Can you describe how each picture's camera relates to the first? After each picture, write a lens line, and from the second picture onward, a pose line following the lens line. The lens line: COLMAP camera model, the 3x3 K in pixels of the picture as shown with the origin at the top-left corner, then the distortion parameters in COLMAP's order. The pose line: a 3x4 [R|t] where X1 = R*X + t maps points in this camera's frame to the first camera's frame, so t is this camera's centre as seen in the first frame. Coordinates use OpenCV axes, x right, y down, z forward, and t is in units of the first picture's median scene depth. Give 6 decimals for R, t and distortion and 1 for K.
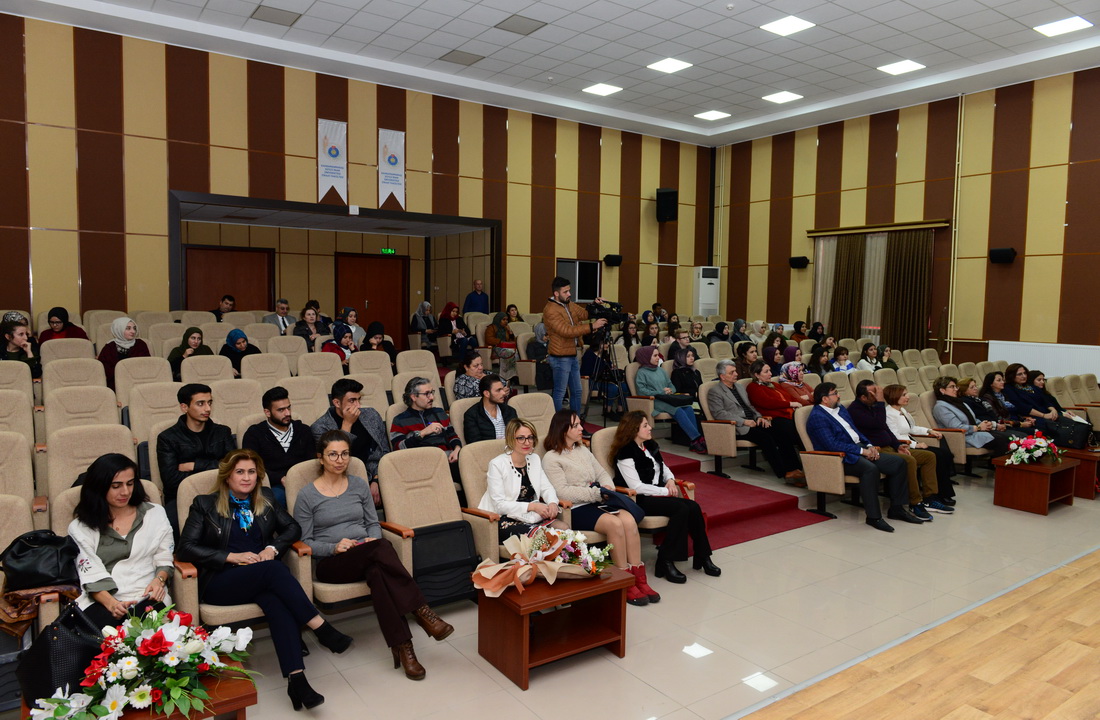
lens RADIAL K [[790.6, 0, 550.0], [0, 790.6, 360.0], [0, 0, 1]] dist [0.072151, -0.000714]
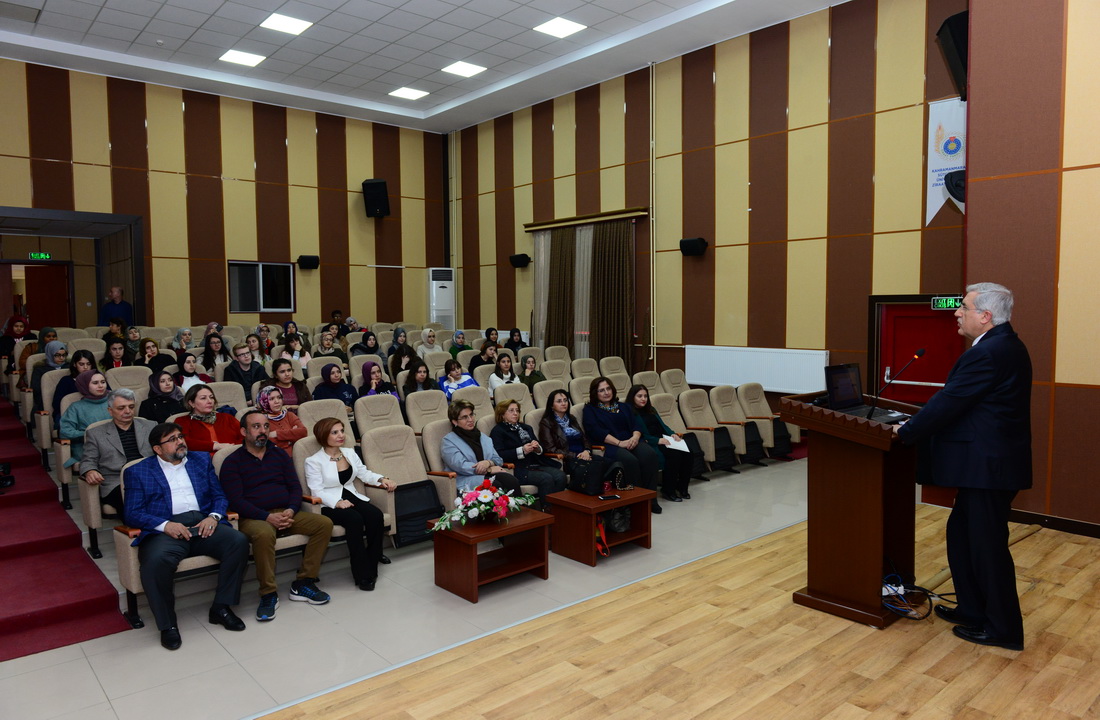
lens RADIAL K [[748.4, 0, 549.4], [0, 748.4, 339.6], [0, 0, 1]] dist [0.020919, 0.001209]
pose [[0.998524, -0.024517, 0.048471, 0.300087], [0.026425, 0.998885, -0.039125, -0.002358], [-0.047458, 0.040348, 0.998058, 0.178021]]
